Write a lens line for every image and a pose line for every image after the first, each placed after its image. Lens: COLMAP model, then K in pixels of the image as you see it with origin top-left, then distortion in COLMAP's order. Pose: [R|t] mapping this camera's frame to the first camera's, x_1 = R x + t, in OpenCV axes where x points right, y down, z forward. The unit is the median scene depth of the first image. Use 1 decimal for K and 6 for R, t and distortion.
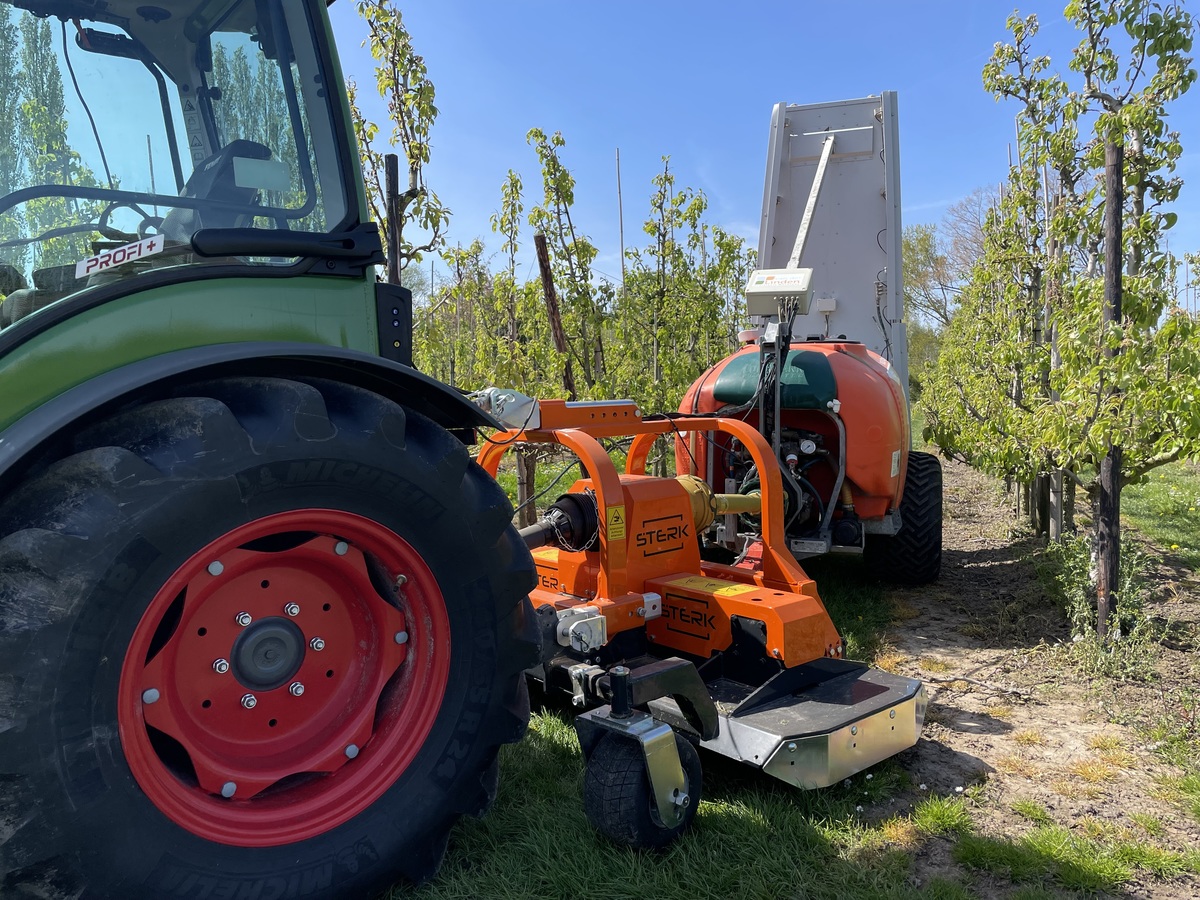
lens RADIAL K [[905.3, 0, 600.0], [0, 905.3, 450.0], [0, 0, 1]] dist [0.096309, -0.129066]
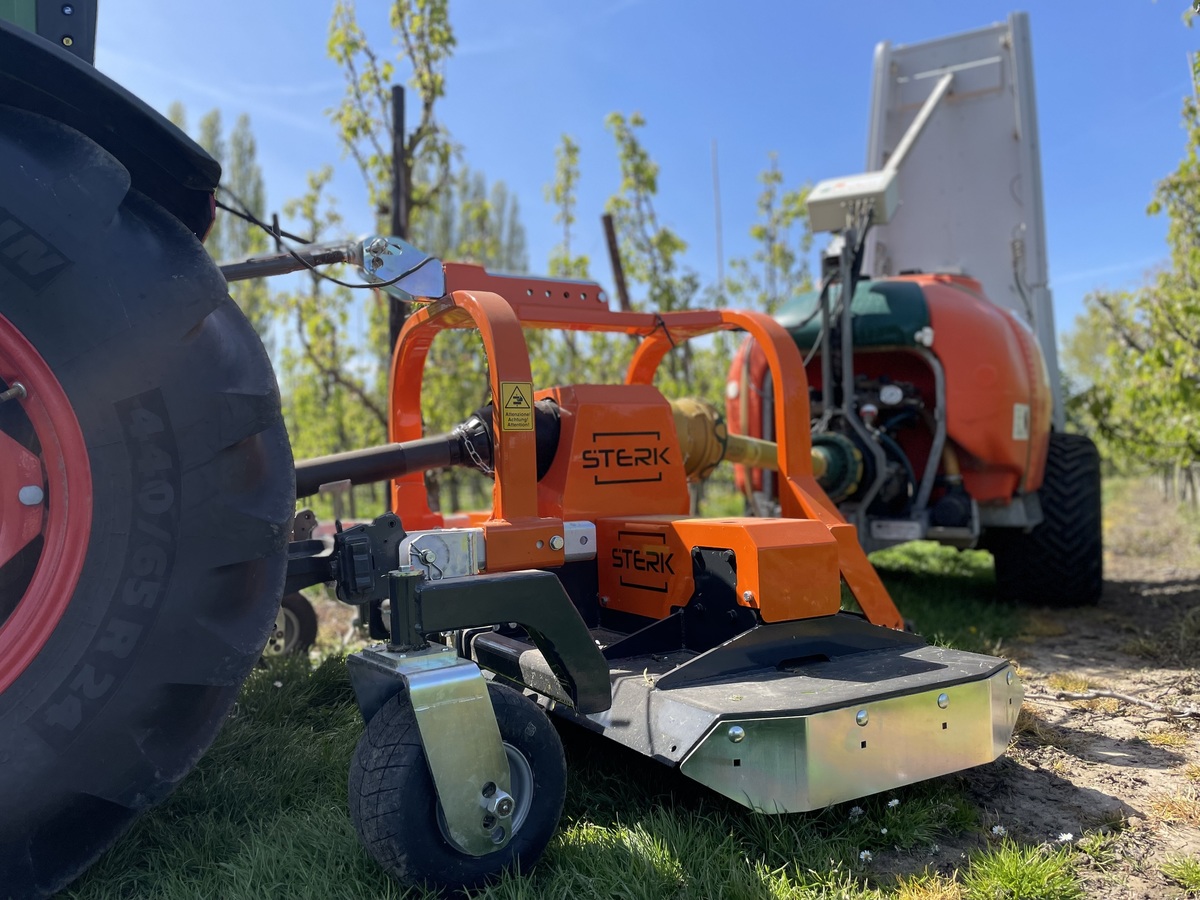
lens RADIAL K [[905.3, 0, 600.0], [0, 905.3, 450.0], [0, 0, 1]] dist [0.096309, -0.129066]
pose [[0.984188, -0.008716, -0.176913, 0.171033], [-0.007243, 0.995973, -0.089366, 0.149760], [0.176980, 0.089234, 0.980161, 0.308135]]
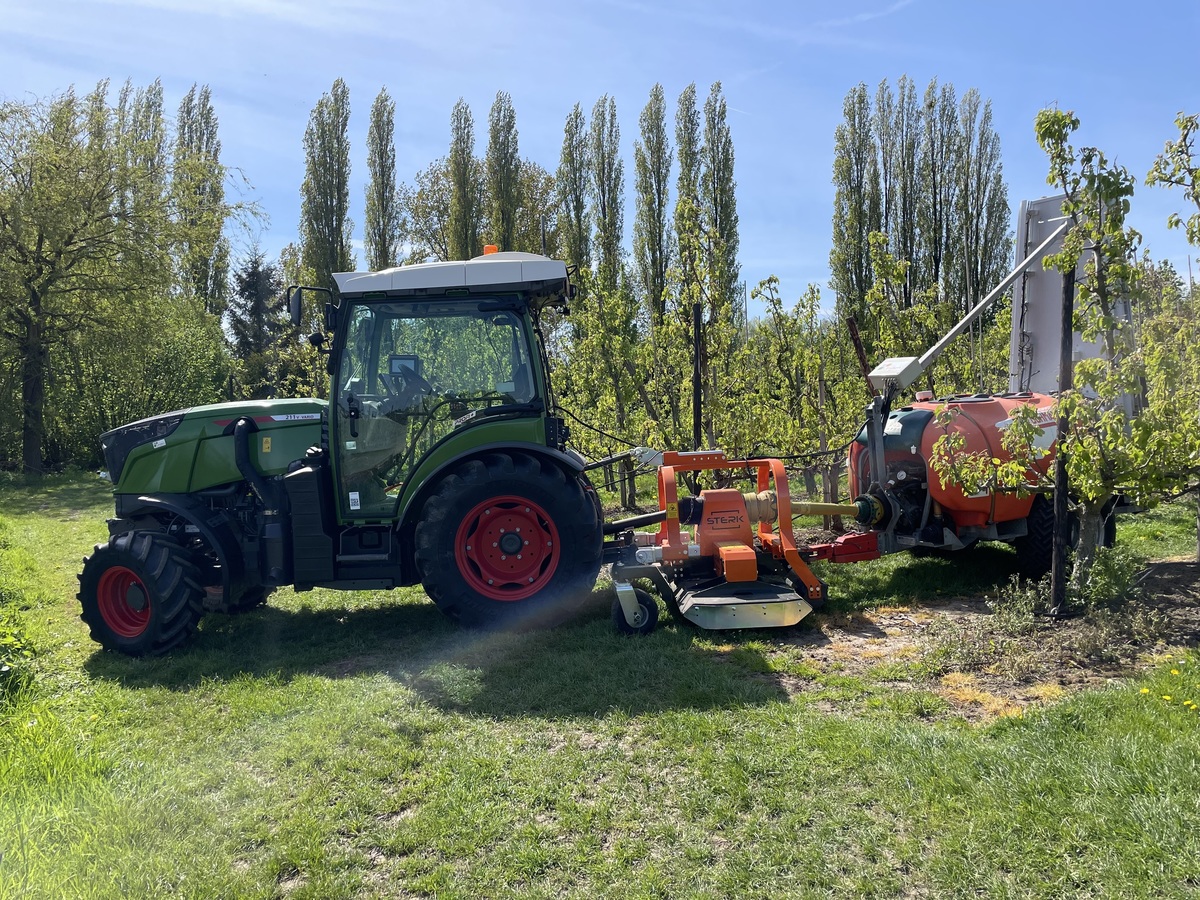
lens RADIAL K [[901.5, 0, 577.3], [0, 901.5, 431.8], [0, 0, 1]] dist [0.003292, 0.000725]
pose [[0.756581, -0.004042, -0.653887, 1.102871], [-0.011774, 0.999735, -0.019804, -0.055157], [0.653794, 0.022682, 0.756333, -0.697635]]
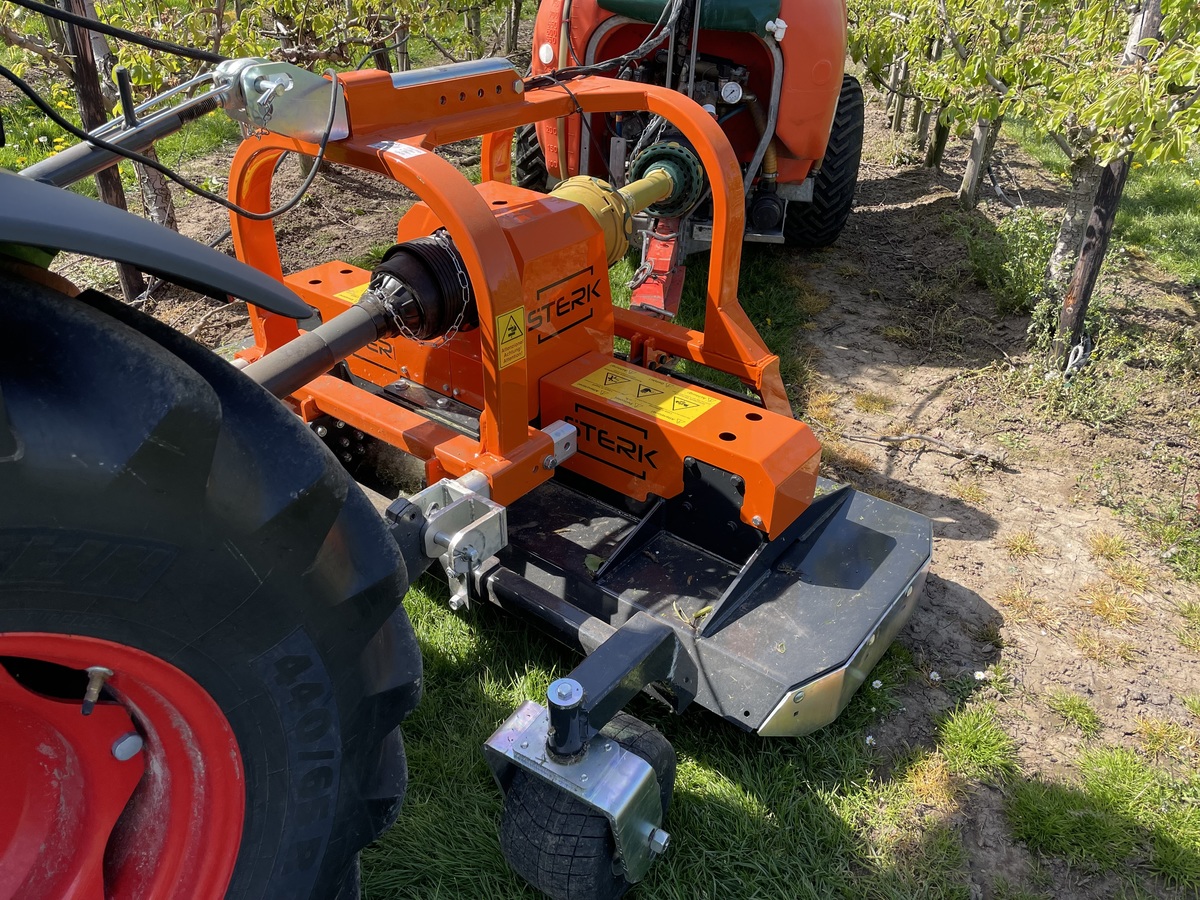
lens RADIAL K [[905.3, 0, 600.0], [0, 905.3, 450.0], [0, 0, 1]] dist [0.096309, -0.129066]
pose [[0.976231, -0.071462, 0.204613, -0.043183], [-0.030361, 0.889679, 0.455577, -0.103548], [-0.214596, -0.450960, 0.866362, 0.397217]]
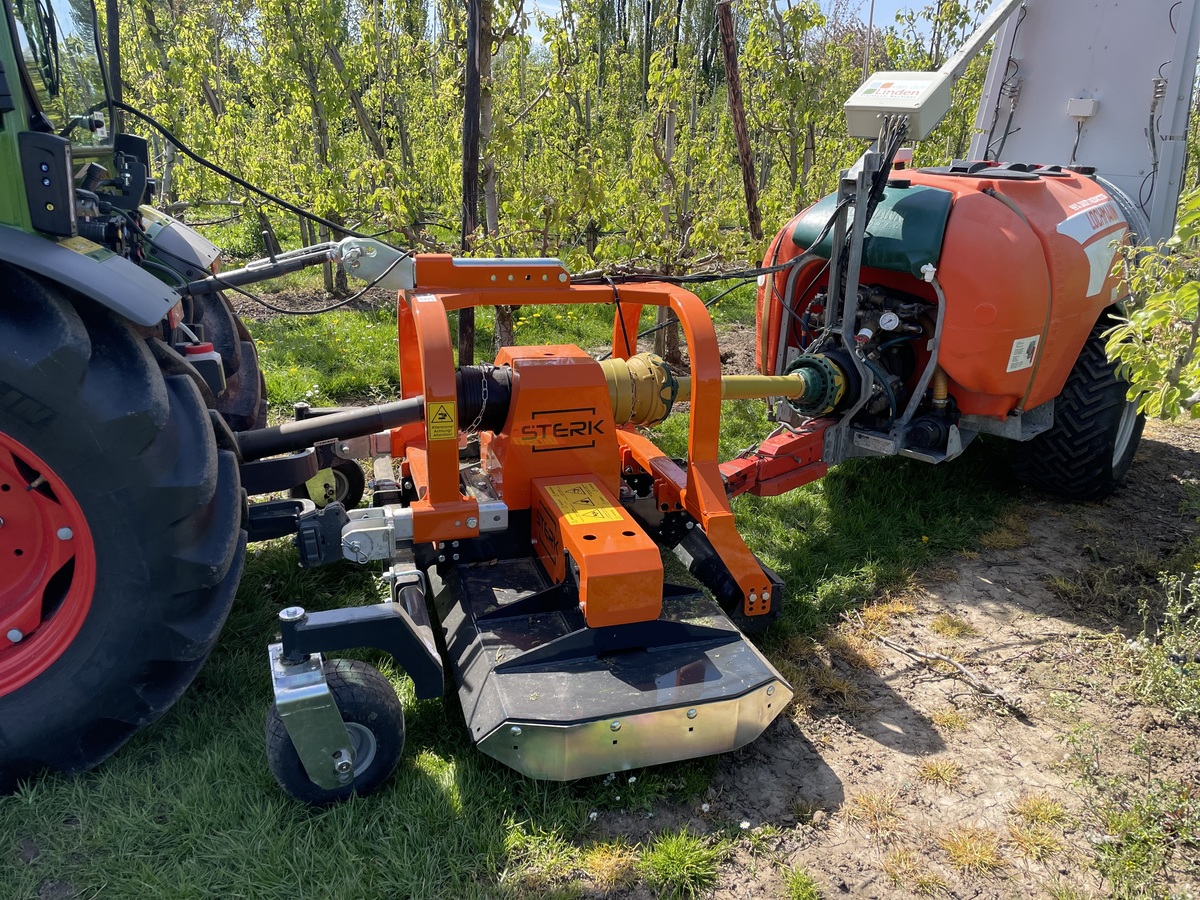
lens RADIAL K [[901.4, 0, 605.1], [0, 901.4, 444.4], [0, 0, 1]] dist [0.098677, -0.125916]
pose [[0.923894, 0.170507, -0.342560, 0.393133], [-0.082783, 0.963097, 0.256108, -0.110621], [0.373587, -0.208259, 0.903914, 0.248795]]
